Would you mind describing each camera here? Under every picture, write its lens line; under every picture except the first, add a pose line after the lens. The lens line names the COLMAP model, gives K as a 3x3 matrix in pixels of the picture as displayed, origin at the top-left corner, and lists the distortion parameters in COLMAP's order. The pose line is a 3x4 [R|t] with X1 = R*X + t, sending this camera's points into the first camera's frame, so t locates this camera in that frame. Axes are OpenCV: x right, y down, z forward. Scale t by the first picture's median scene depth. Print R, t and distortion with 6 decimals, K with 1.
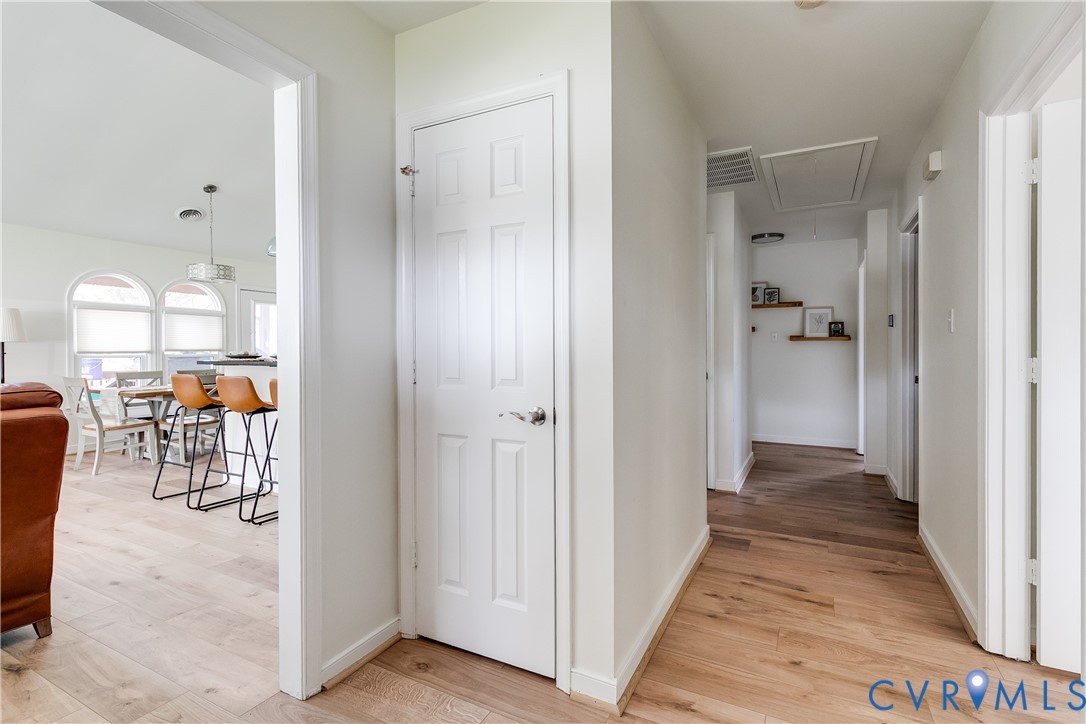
lens RADIAL K [[502.0, 0, 521.7], [0, 502.0, 350.4], [0, 0, 1]] dist [0.001004, -0.001534]
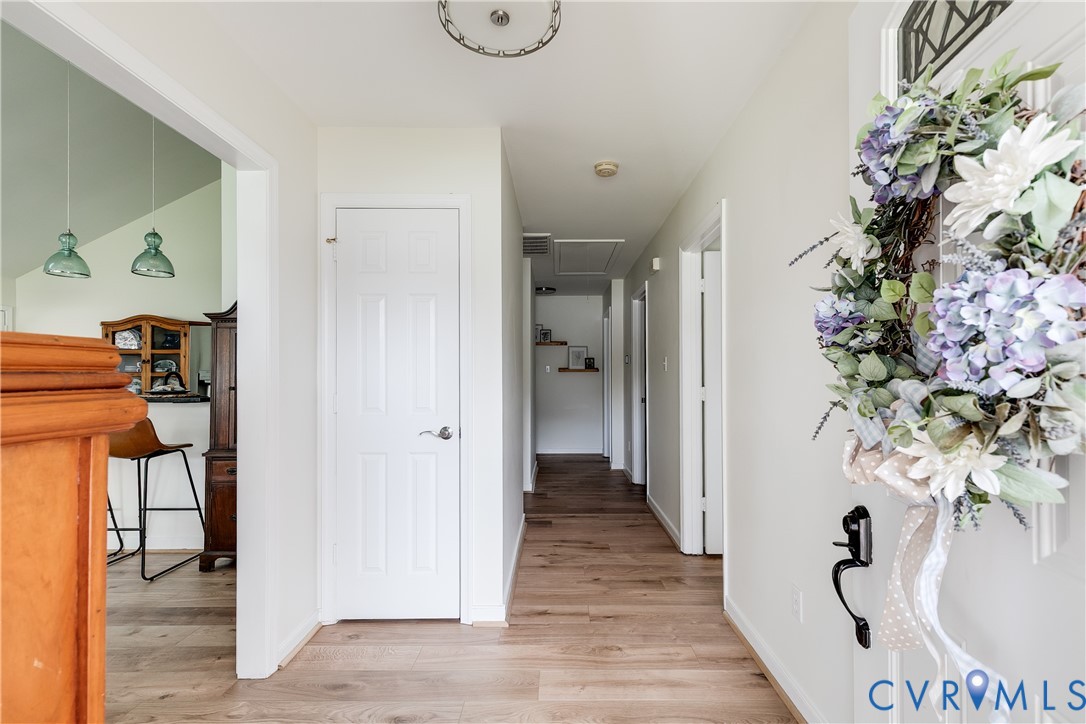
lens RADIAL K [[502.0, 0, 542.3], [0, 502.0, 367.7], [0, 0, 1]] dist [0.001004, -0.001534]
pose [[0.879708, 0.007827, 0.475449, -0.272073], [0.000802, 0.999839, -0.017942, -0.018809], [-0.475513, 0.016165, 0.879560, -0.247798]]
